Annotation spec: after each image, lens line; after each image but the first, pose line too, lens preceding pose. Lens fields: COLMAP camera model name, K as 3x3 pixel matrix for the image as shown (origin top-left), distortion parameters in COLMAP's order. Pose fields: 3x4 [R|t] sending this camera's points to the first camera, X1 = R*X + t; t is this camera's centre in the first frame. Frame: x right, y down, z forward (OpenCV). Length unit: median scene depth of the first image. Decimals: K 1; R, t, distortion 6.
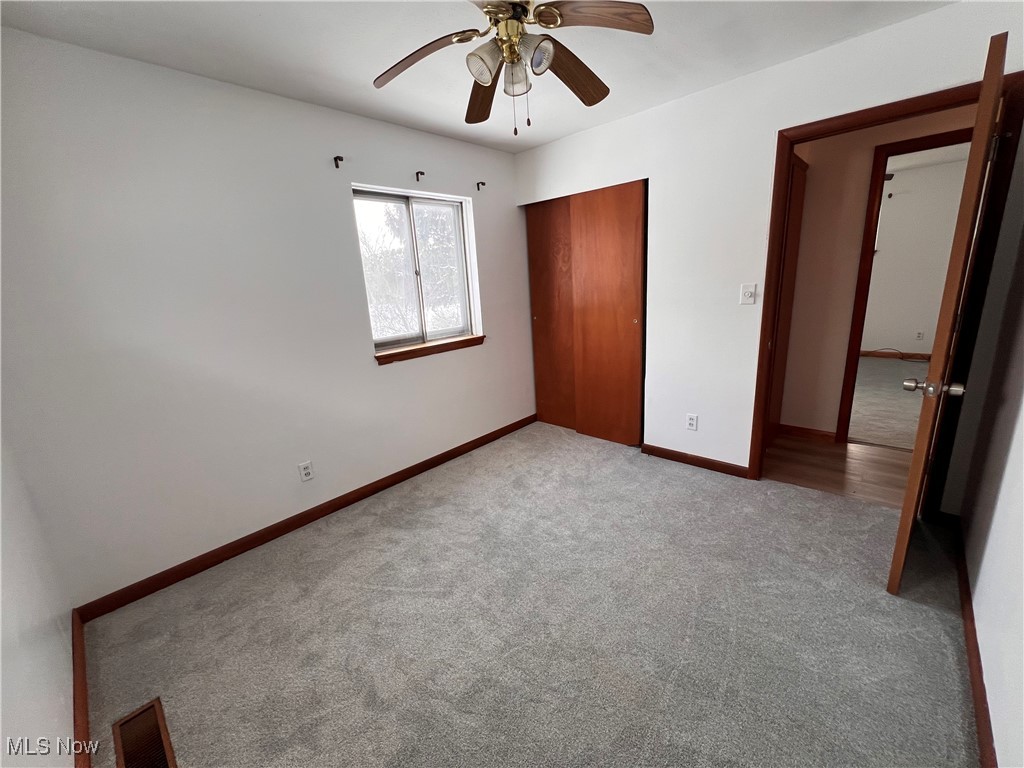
lens RADIAL K [[409.4, 0, 509.2], [0, 409.4, 381.1], [0, 0, 1]] dist [-0.001317, 0.000223]
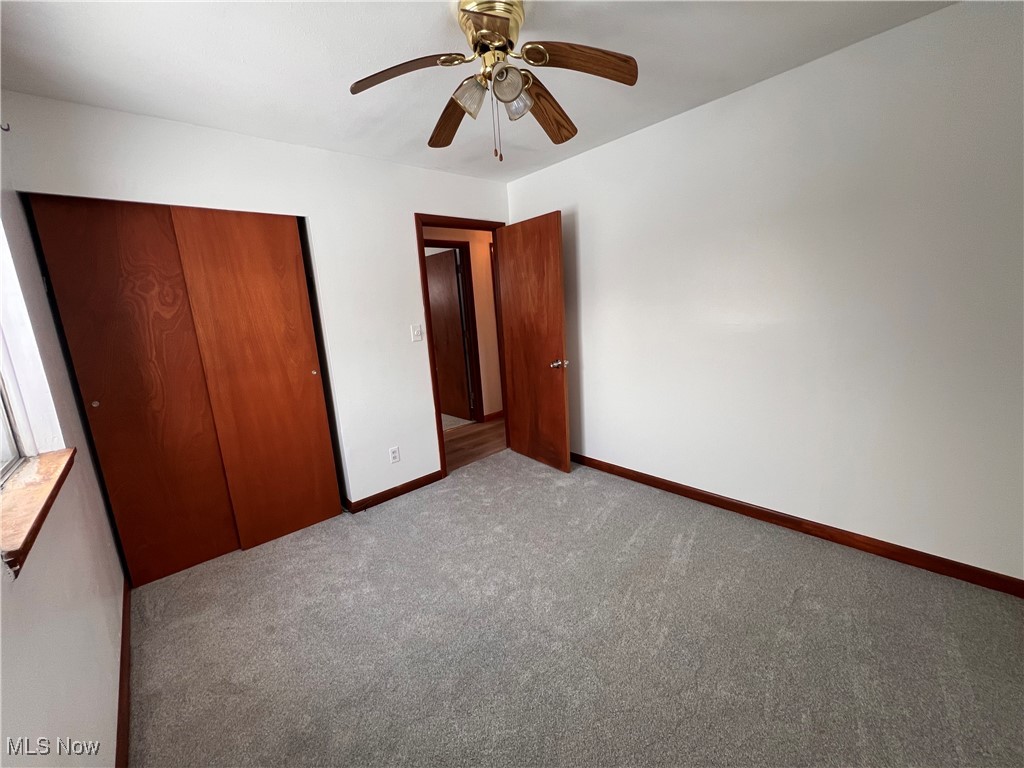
lens RADIAL K [[409.4, 0, 510.3], [0, 409.4, 382.2], [0, 0, 1]] dist [-0.001317, 0.000223]
pose [[0.082394, -0.129634, 0.988133, -0.515130], [0.302383, 0.948015, 0.099157, -0.086604], [-0.949619, 0.290625, 0.117310, 0.504958]]
